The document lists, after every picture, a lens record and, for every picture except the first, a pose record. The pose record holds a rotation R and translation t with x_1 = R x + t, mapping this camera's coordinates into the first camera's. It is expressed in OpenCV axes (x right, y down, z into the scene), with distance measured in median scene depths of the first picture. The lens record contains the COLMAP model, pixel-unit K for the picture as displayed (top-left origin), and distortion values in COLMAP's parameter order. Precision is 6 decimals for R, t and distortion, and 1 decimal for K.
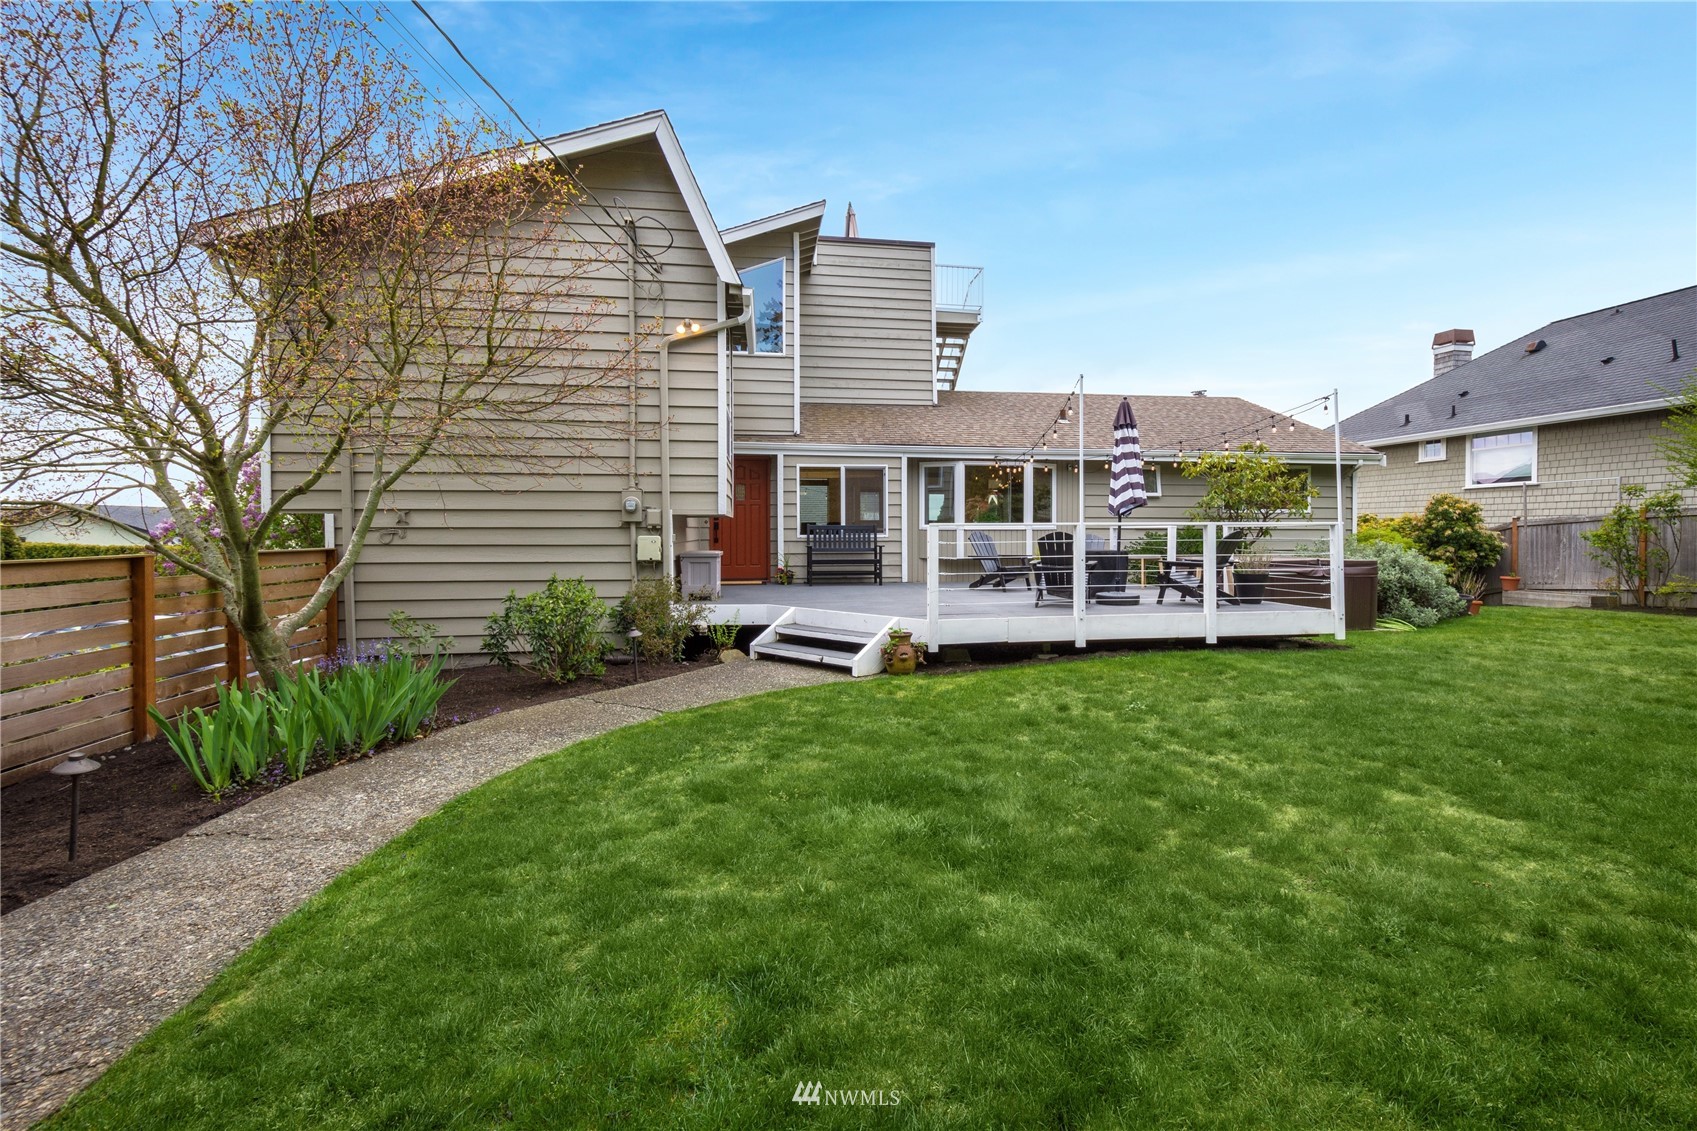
lens RADIAL K [[766.7, 0, 886.4], [0, 766.7, 521.8], [0, 0, 1]] dist [0.002522, -0.000248]
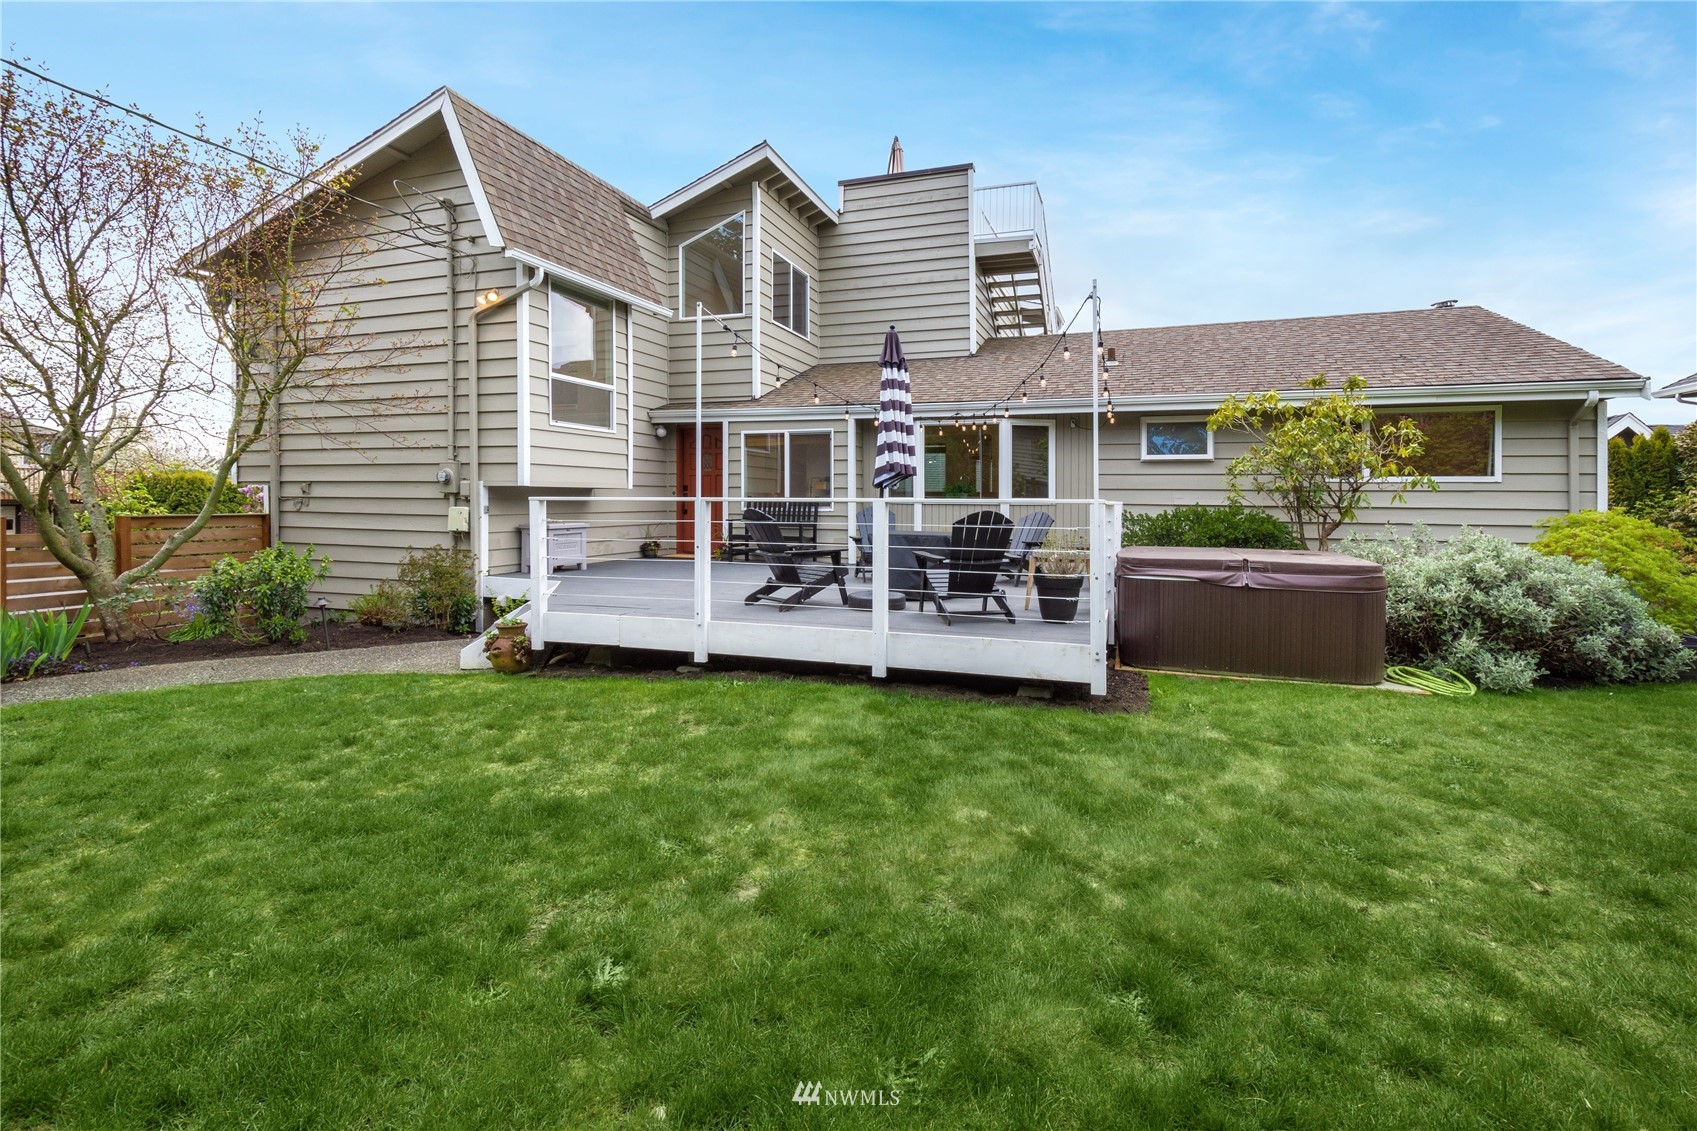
lens RADIAL K [[760.3, 0, 879.5], [0, 760.3, 503.6], [0, 0, 1]] dist [0.006065, -0.000755]
pose [[0.882905, 0.011141, -0.469420, 0.468652], [-0.002713, 0.999823, 0.018627, -0.004590], [0.469545, -0.015172, 0.882778, 0.259391]]
